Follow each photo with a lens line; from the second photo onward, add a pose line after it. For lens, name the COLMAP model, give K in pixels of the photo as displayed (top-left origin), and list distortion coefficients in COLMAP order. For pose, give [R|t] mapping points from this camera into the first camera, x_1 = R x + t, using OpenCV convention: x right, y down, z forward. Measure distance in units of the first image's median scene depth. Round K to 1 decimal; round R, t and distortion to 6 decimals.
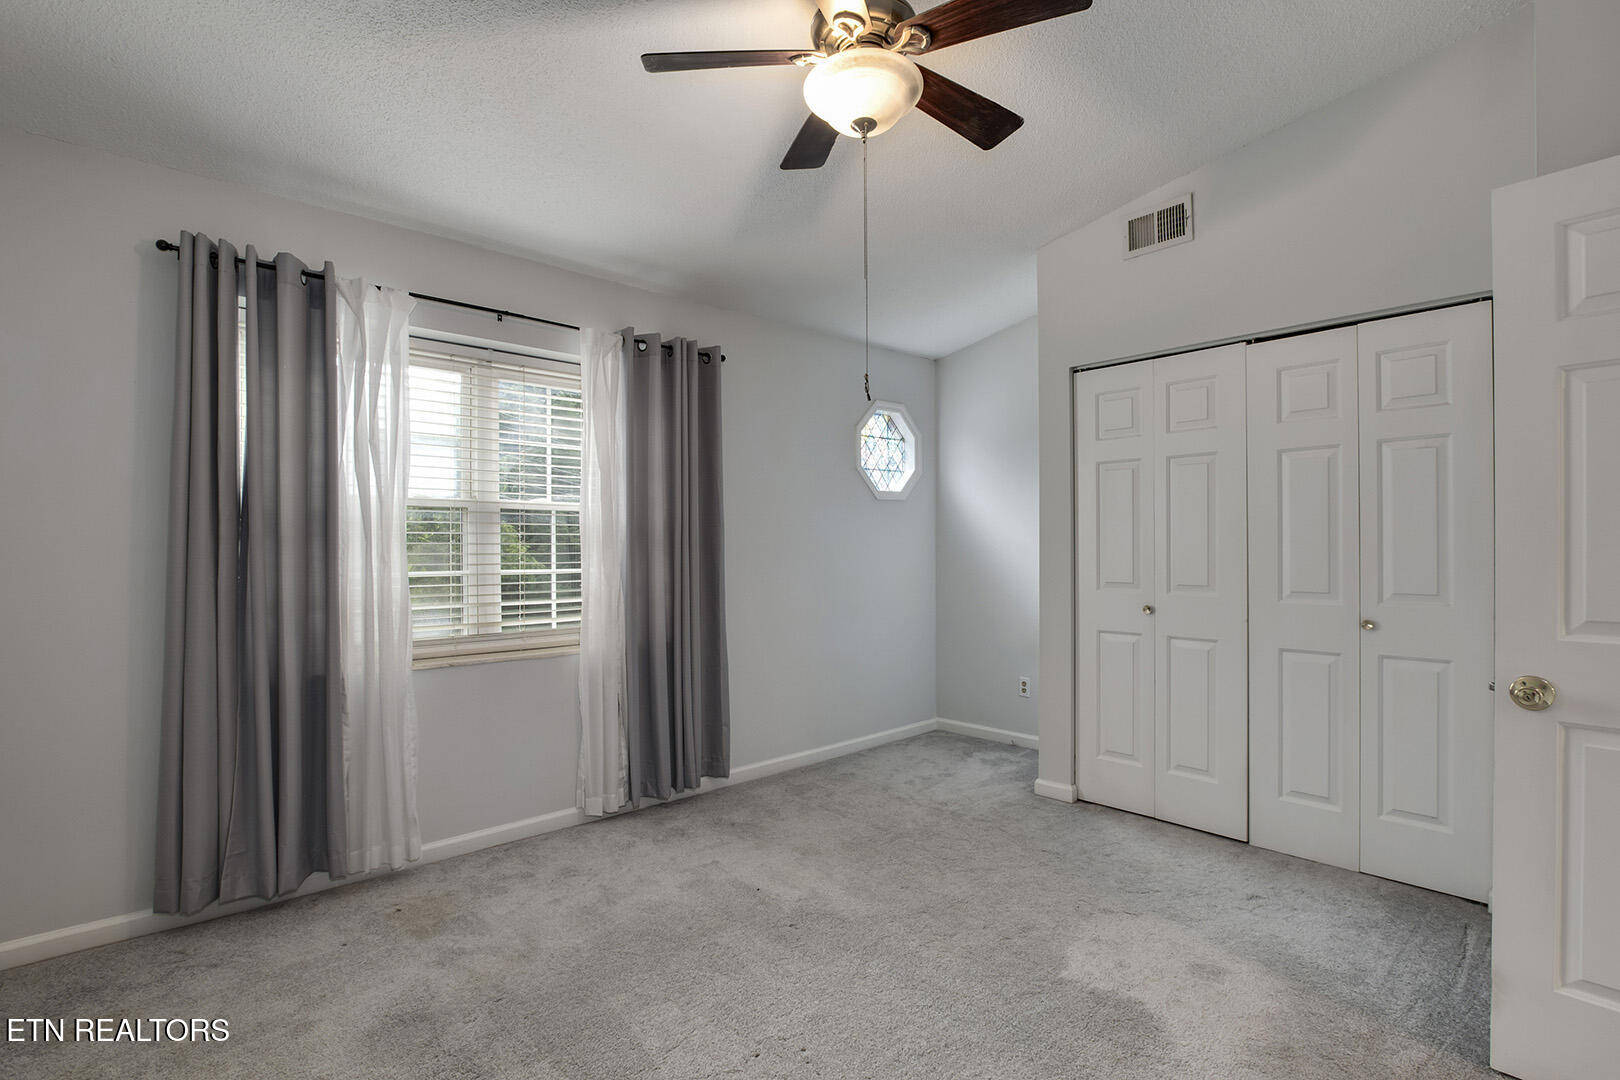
lens RADIAL K [[744.6, 0, 810.0], [0, 744.6, 553.8], [0, 0, 1]] dist [-0.031236, 0.000092]
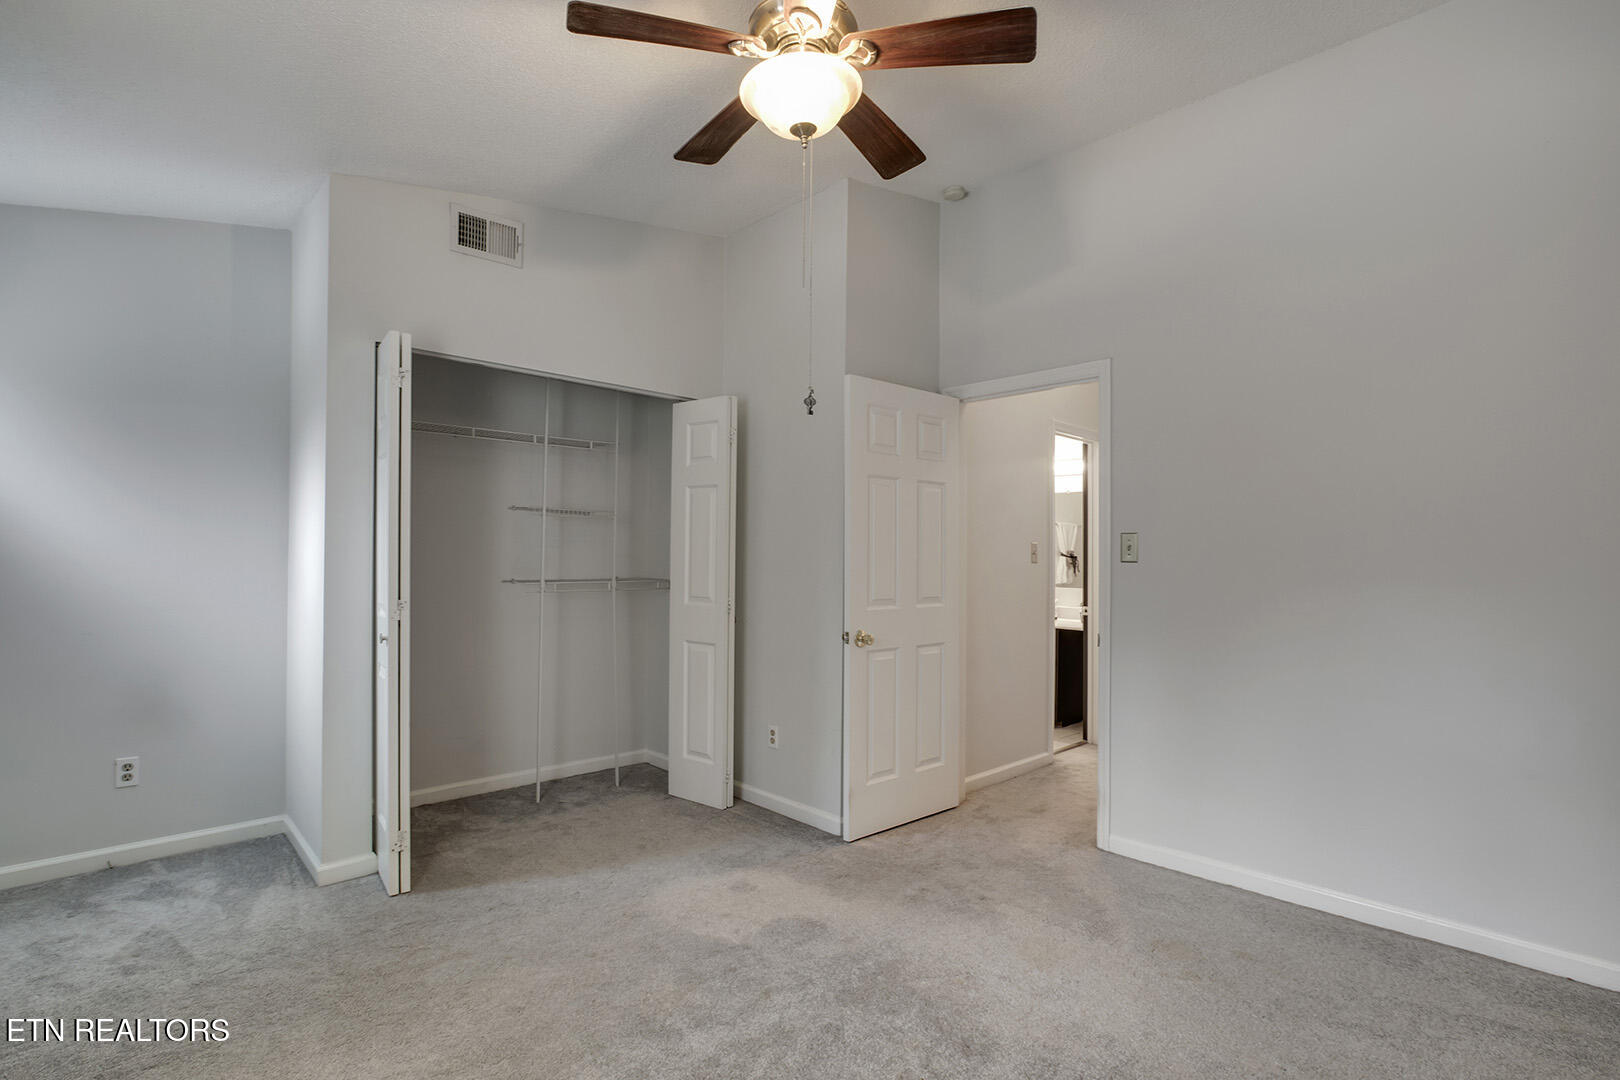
lens RADIAL K [[744.6, 0, 810.0], [0, 744.6, 553.8], [0, 0, 1]] dist [-0.031236, 0.000092]
pose [[-0.027817, 0.024205, 0.999320, -0.456182], [0.001775, 0.999706, -0.024165, 0.005845], [-0.999611, 0.001102, -0.027852, 0.525379]]
